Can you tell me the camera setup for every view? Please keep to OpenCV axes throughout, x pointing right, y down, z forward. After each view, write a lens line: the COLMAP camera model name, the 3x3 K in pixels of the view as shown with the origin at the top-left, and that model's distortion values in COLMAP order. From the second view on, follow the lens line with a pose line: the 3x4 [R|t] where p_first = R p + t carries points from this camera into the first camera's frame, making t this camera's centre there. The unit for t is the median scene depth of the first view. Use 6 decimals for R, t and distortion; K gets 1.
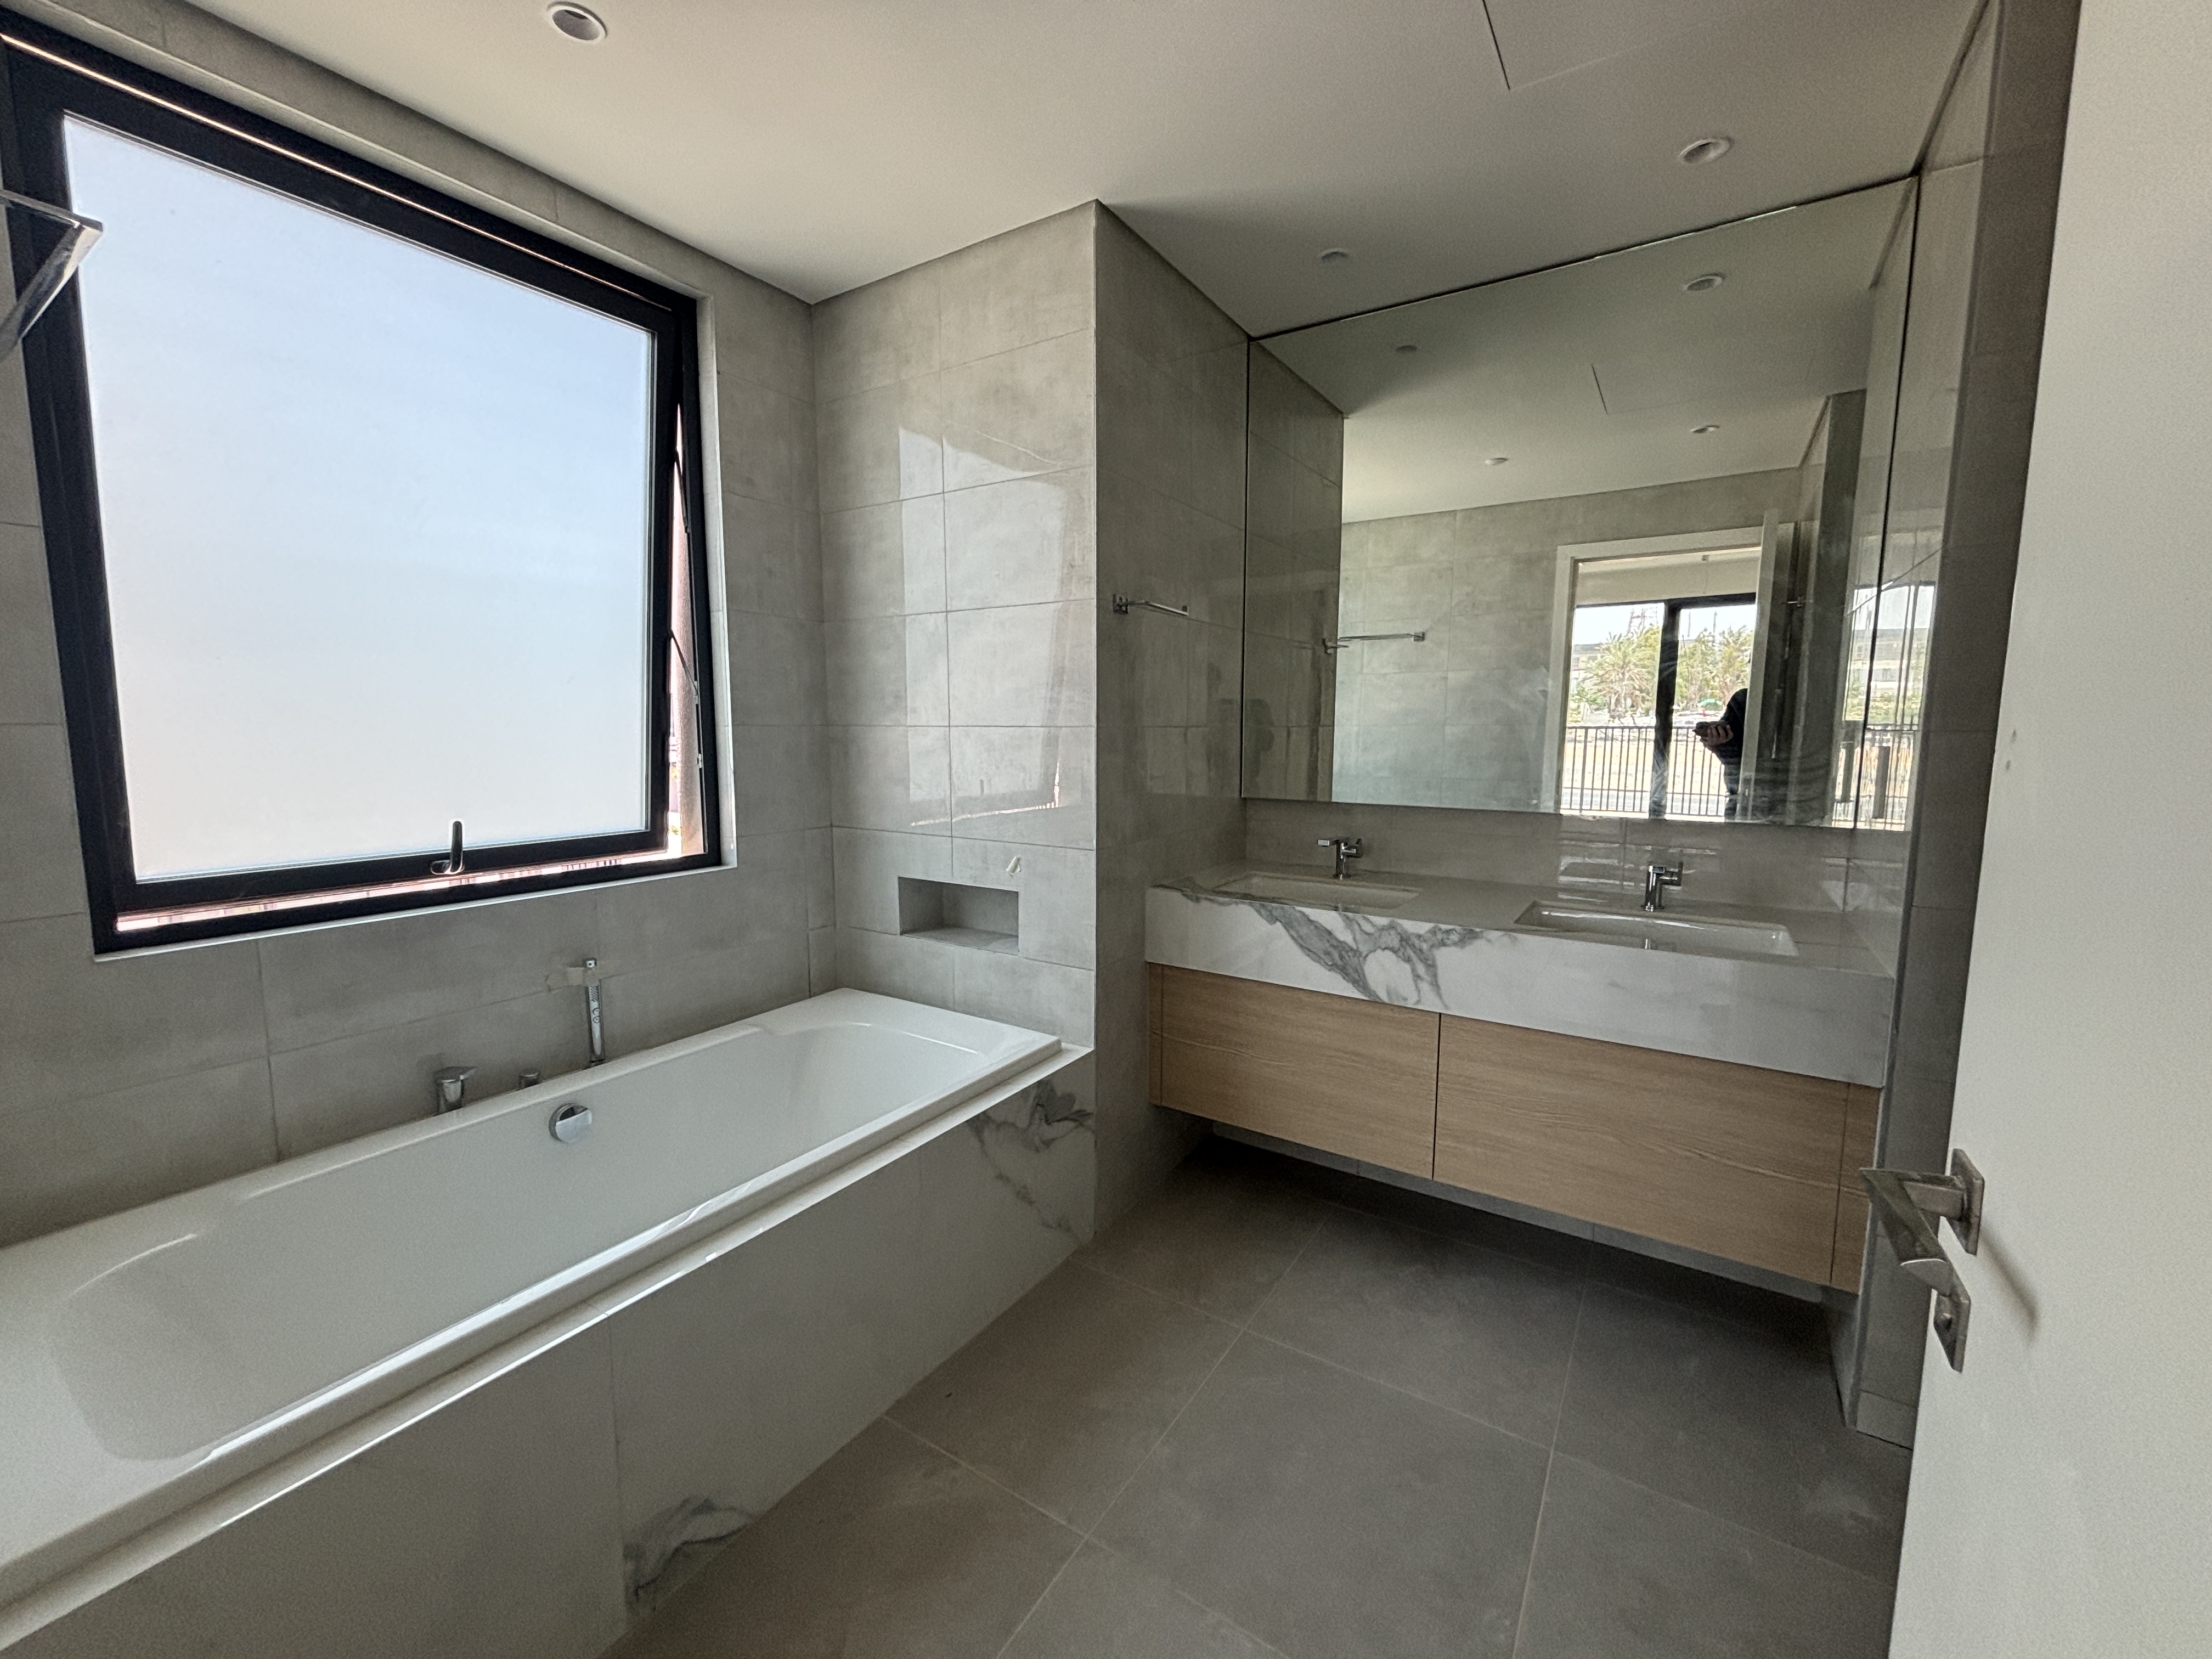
lens RADIAL K [[892.1, 0, 1120.4], [0, 892.1, 830.2], [0, 0, 1]] dist [-0.000874, -0.000338]
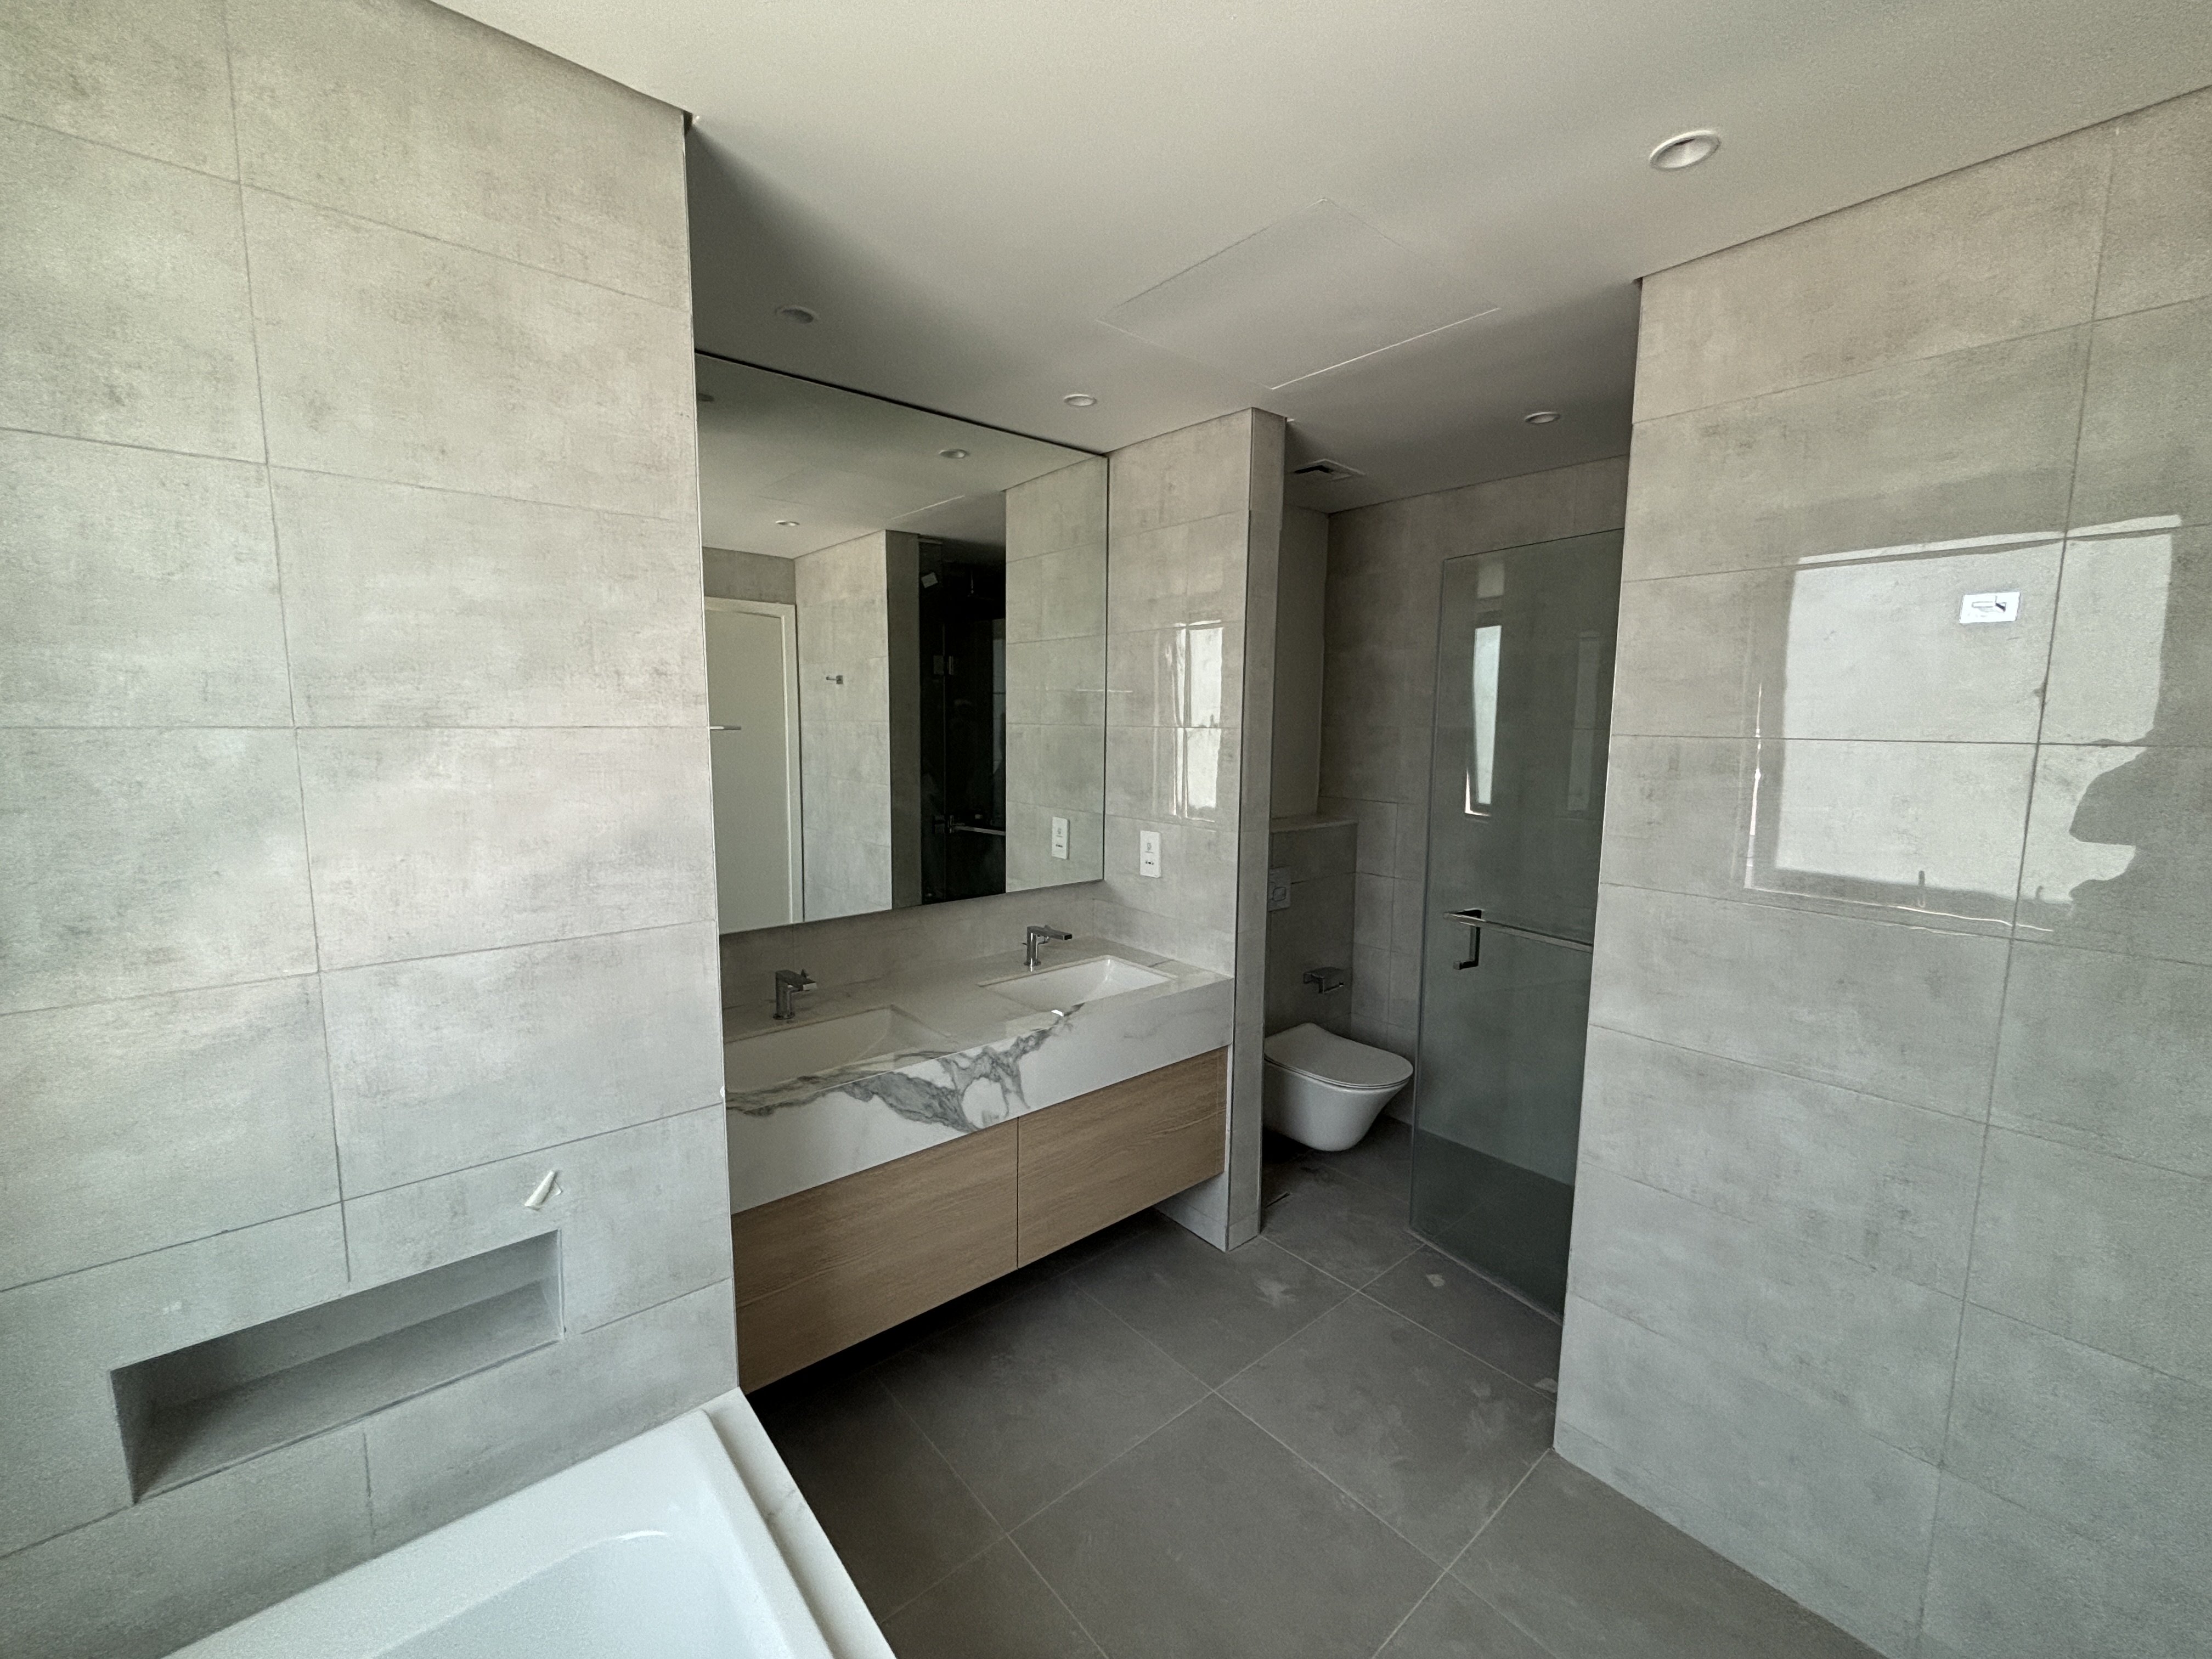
lens RADIAL K [[892.1, 0, 1119.0], [0, 892.1, 819.6], [0, 0, 1]] dist [-0.000874, -0.000338]
pose [[0.281101, -0.105789, 0.953829, -0.565853], [0.102556, 0.991526, 0.079746, -0.211207], [-0.954182, 0.075404, 0.289569, 0.522689]]
